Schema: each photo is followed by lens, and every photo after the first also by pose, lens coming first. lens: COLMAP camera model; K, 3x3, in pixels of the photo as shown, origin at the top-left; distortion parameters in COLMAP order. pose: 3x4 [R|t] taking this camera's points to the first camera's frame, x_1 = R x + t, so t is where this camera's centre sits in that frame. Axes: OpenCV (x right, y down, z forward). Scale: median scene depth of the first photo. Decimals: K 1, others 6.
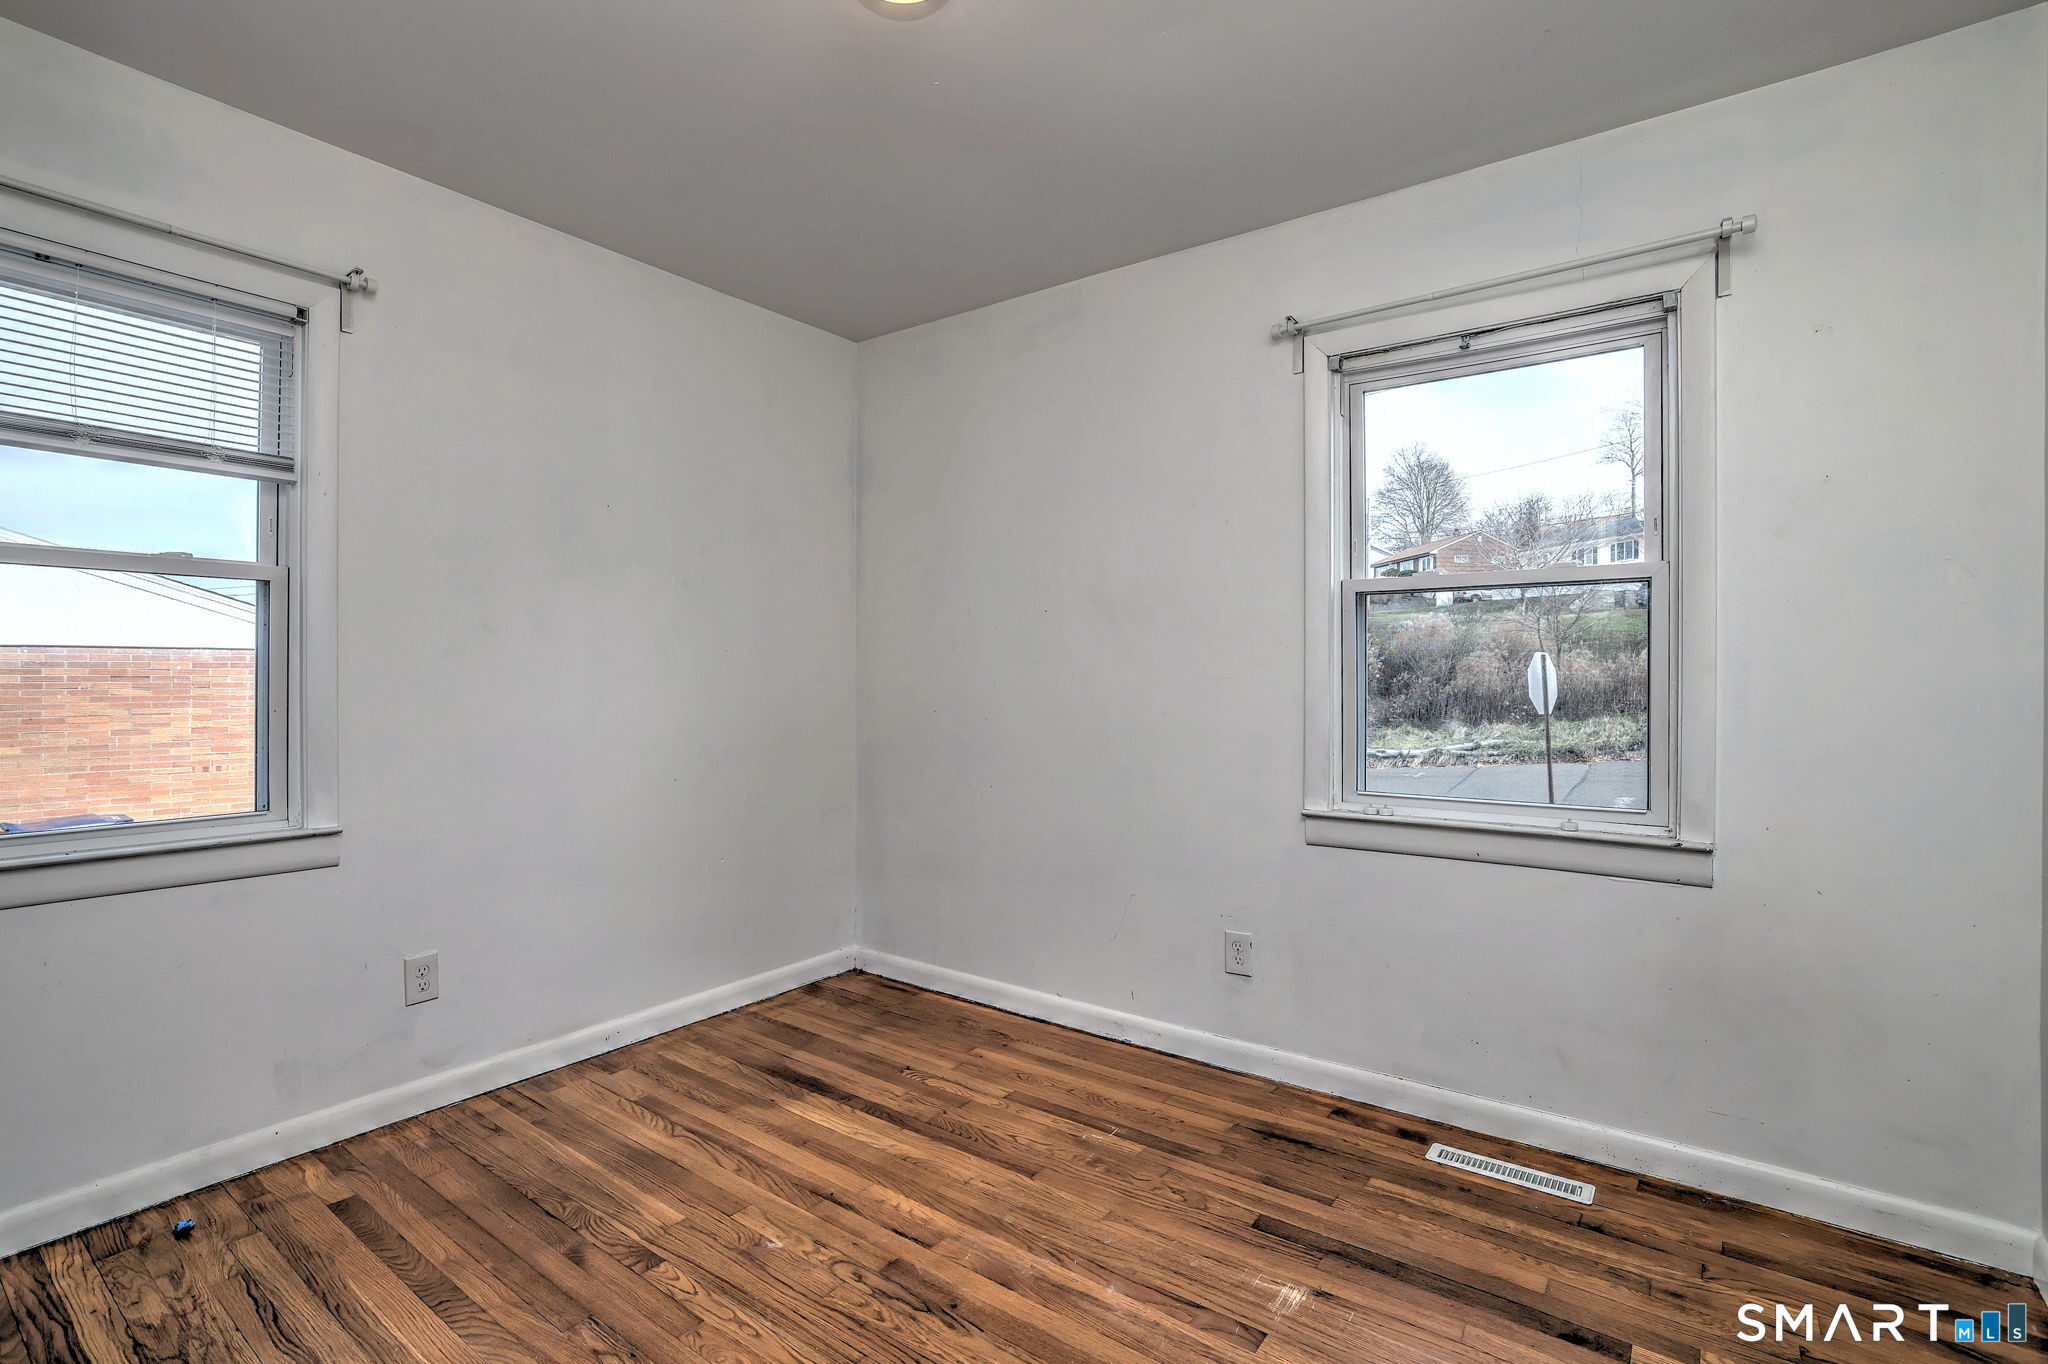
lens RADIAL K [[945.9, 0, 999.9], [0, 945.9, 672.8], [0, 0, 1]] dist [-0.053334, 0.024377]
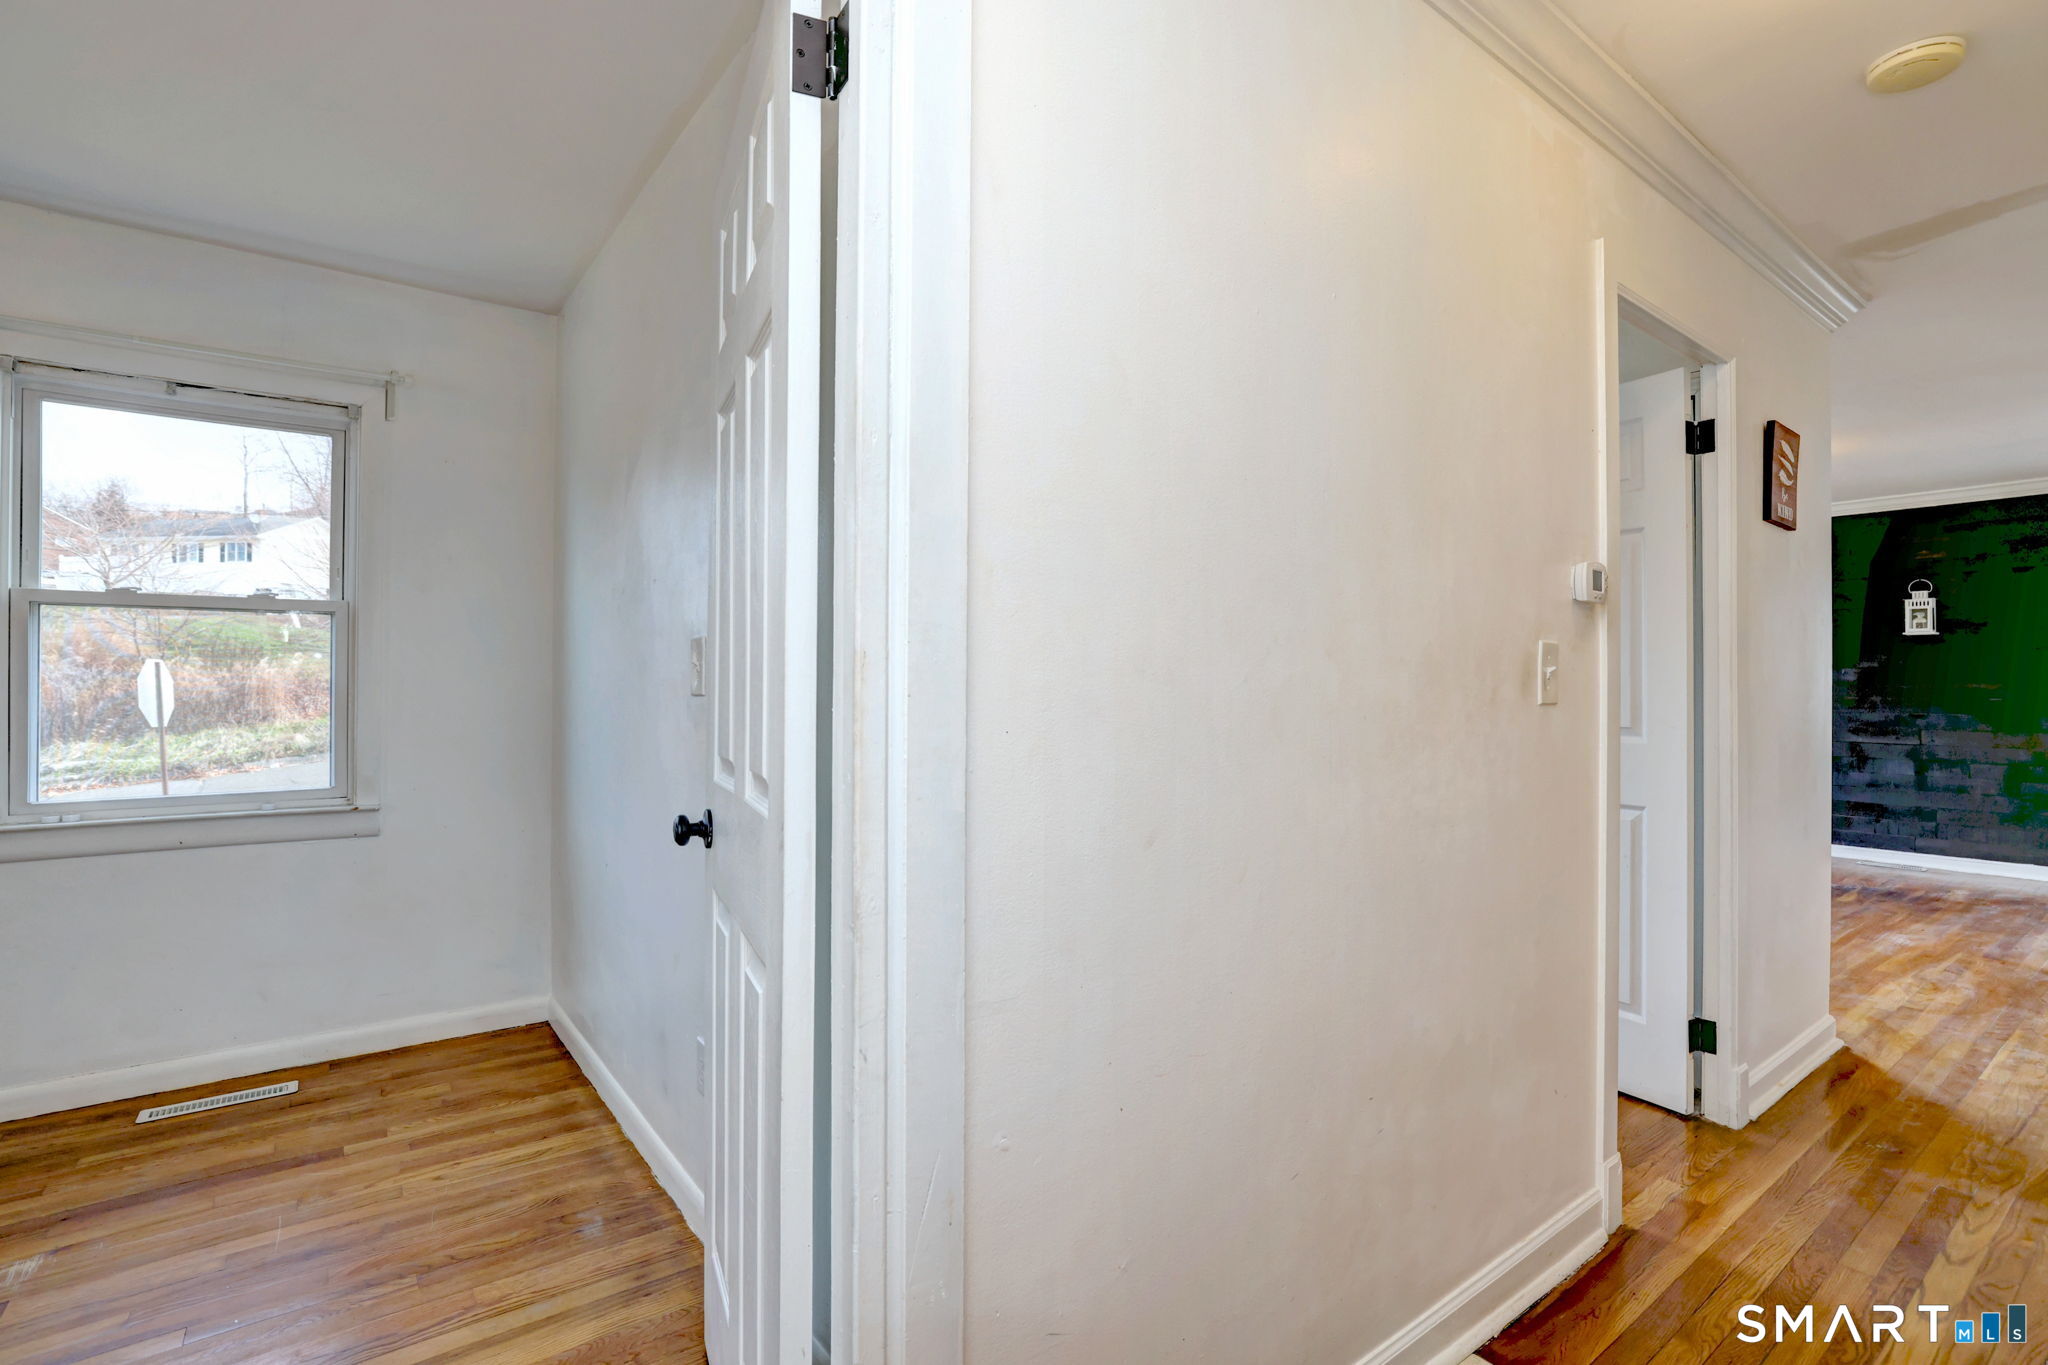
lens RADIAL K [[945.9, 0, 999.9], [0, 945.9, 673.3], [0, 0, 1]] dist [-0.053334, 0.024377]
pose [[0.279456, 0.011874, 0.960085, -0.301064], [-0.002737, 0.999929, -0.011570, -0.001696], [-0.960155, 0.000606, 0.279469, -0.284668]]
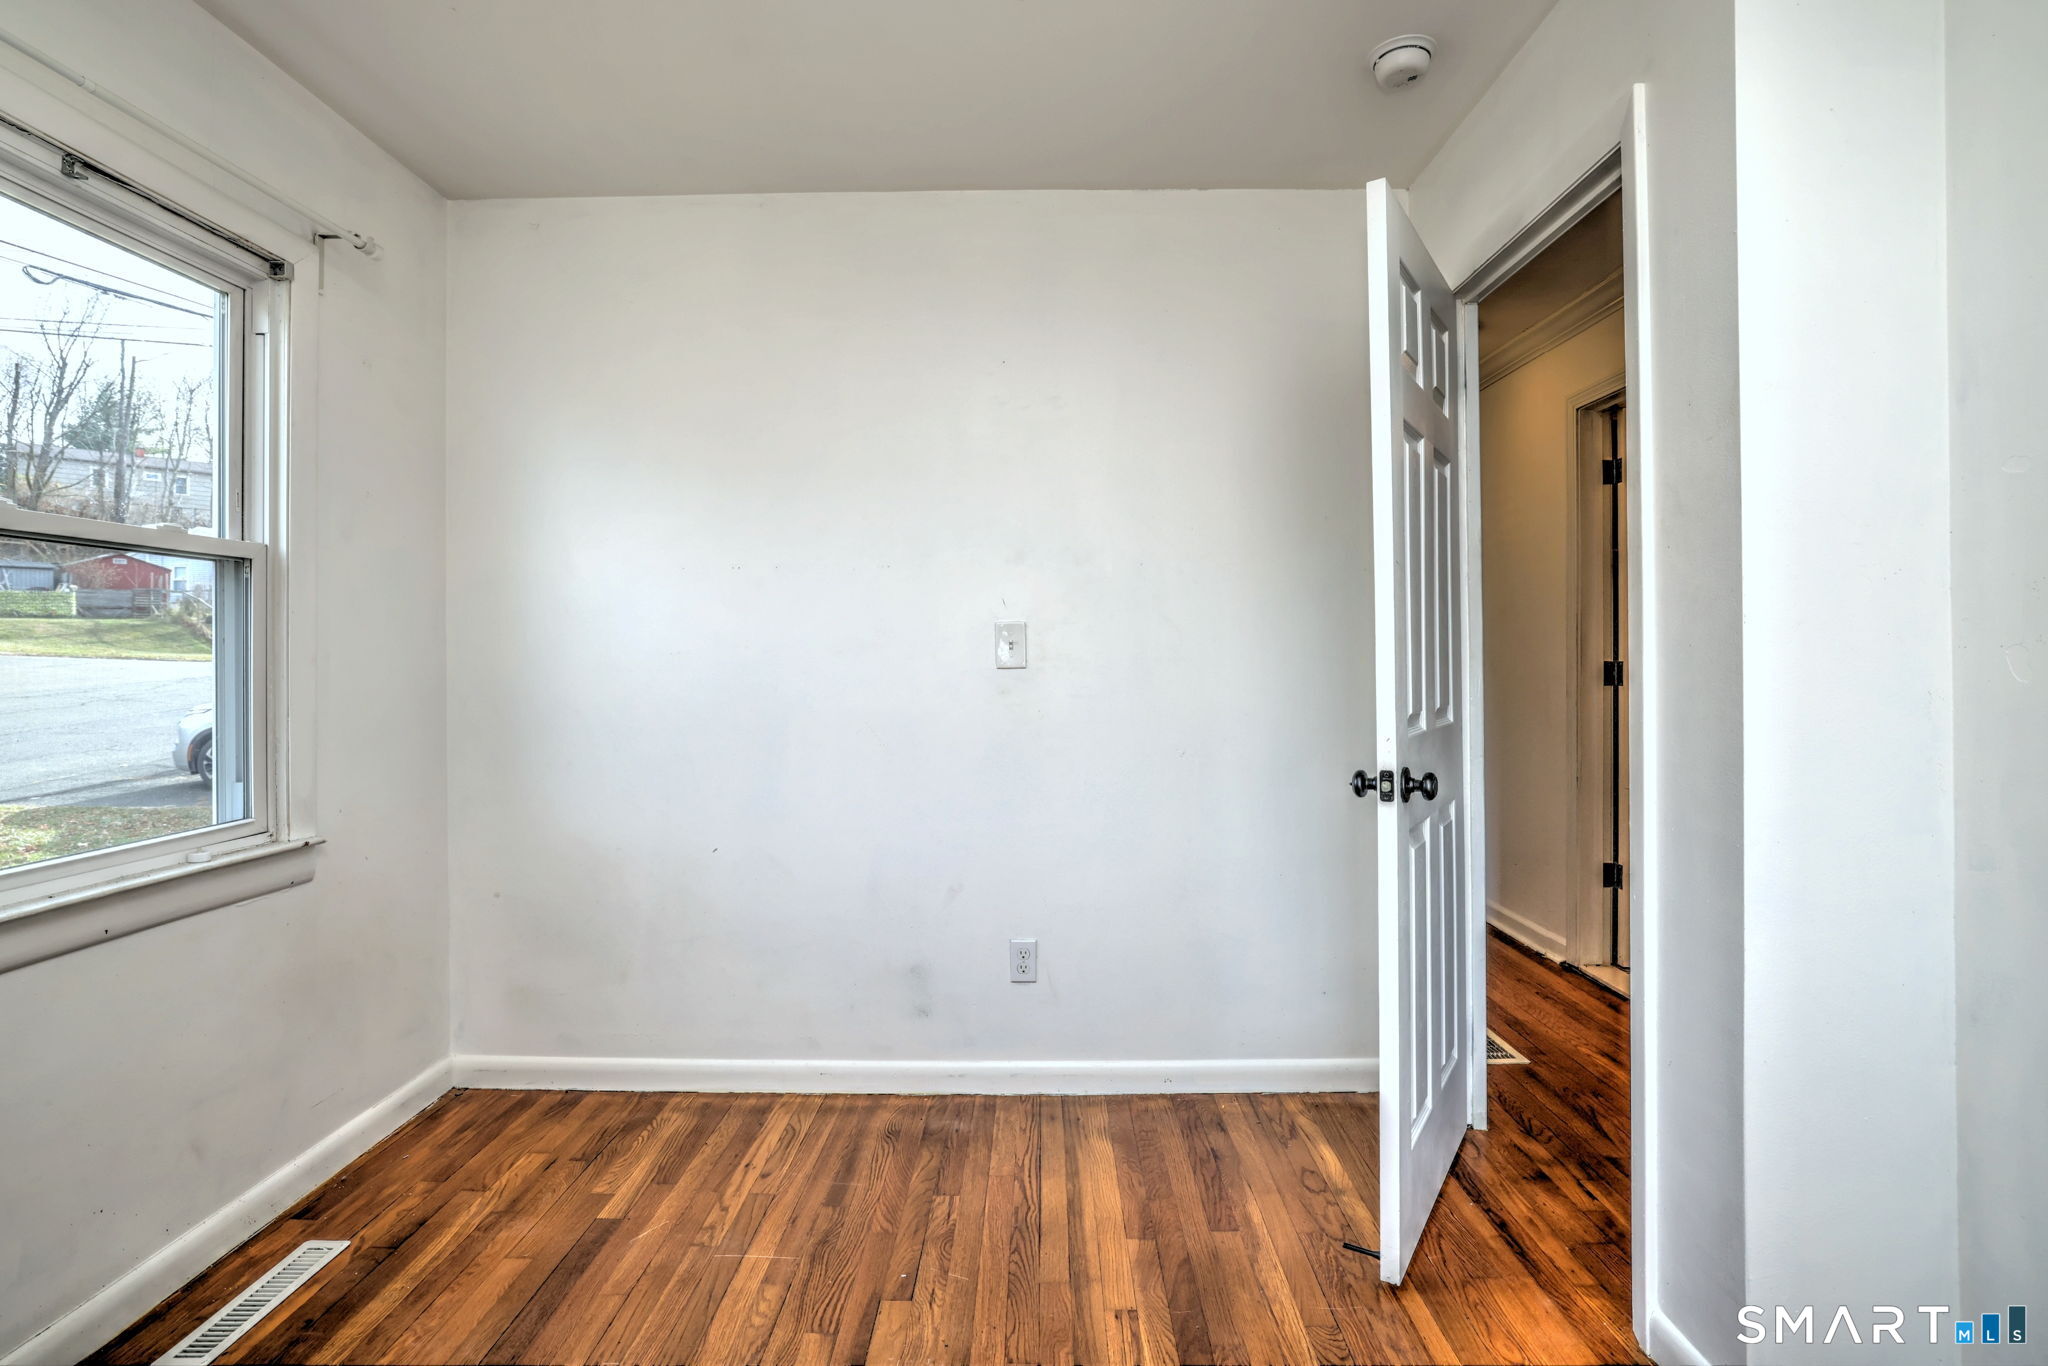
lens RADIAL K [[926.2, 0, 1021.8], [0, 926.2, 657.4], [0, 0, 1]] dist [-0.001544, -0.000031]
pose [[-0.572931, 0.006325, 0.819579, -0.453409], [0.001731, 0.999977, -0.006507, -0.001401], [-0.819602, -0.002309, -0.572929, 0.876558]]
